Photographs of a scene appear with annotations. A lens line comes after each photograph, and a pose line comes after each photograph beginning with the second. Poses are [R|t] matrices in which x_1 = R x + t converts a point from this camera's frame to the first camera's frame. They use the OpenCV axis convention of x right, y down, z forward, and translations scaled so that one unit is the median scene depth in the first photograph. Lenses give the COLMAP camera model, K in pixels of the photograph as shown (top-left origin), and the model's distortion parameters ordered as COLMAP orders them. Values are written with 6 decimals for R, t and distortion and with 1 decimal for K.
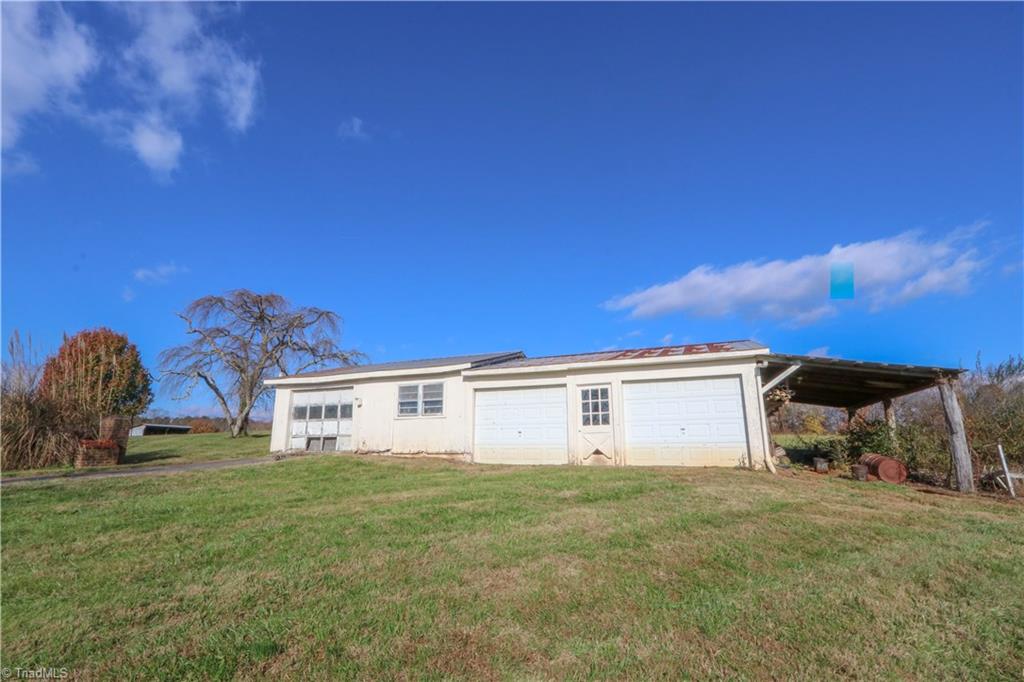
lens RADIAL K [[485.2, 0, 512.0], [0, 485.2, 341.0], [0, 0, 1]] dist [-0.002403, -0.000054]
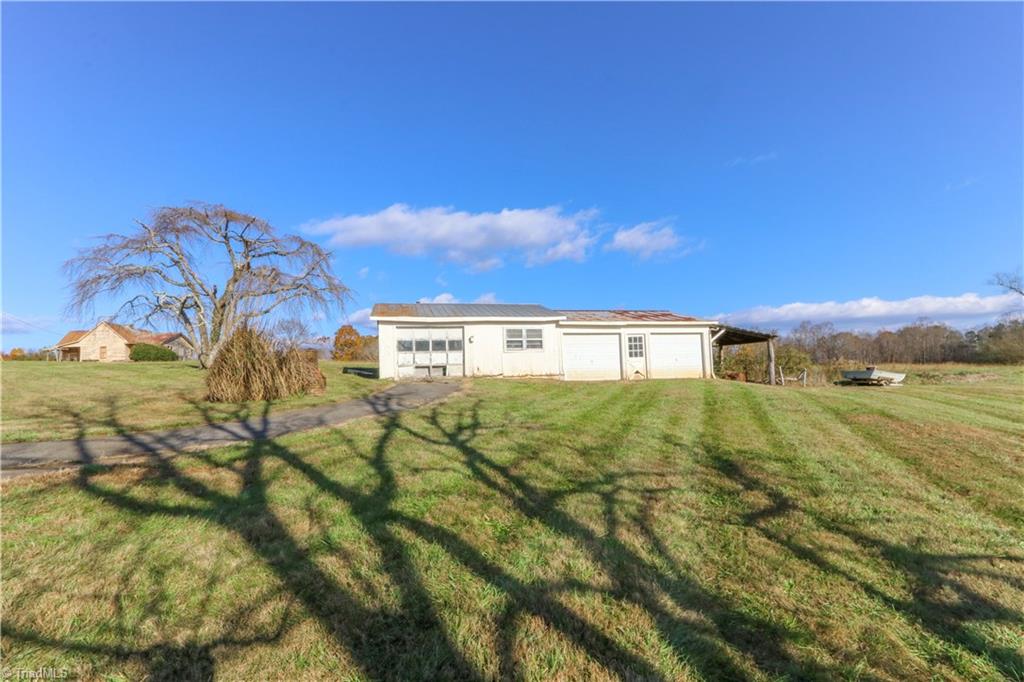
lens RADIAL K [[485.2, 0, 512.0], [0, 485.2, 341.0], [0, 0, 1]] dist [-0.002403, -0.000054]
pose [[0.802562, 0.023384, 0.596111, -1.036784], [-0.106669, 0.988754, 0.104825, -0.018883], [-0.586956, -0.147715, 0.796030, -0.113973]]
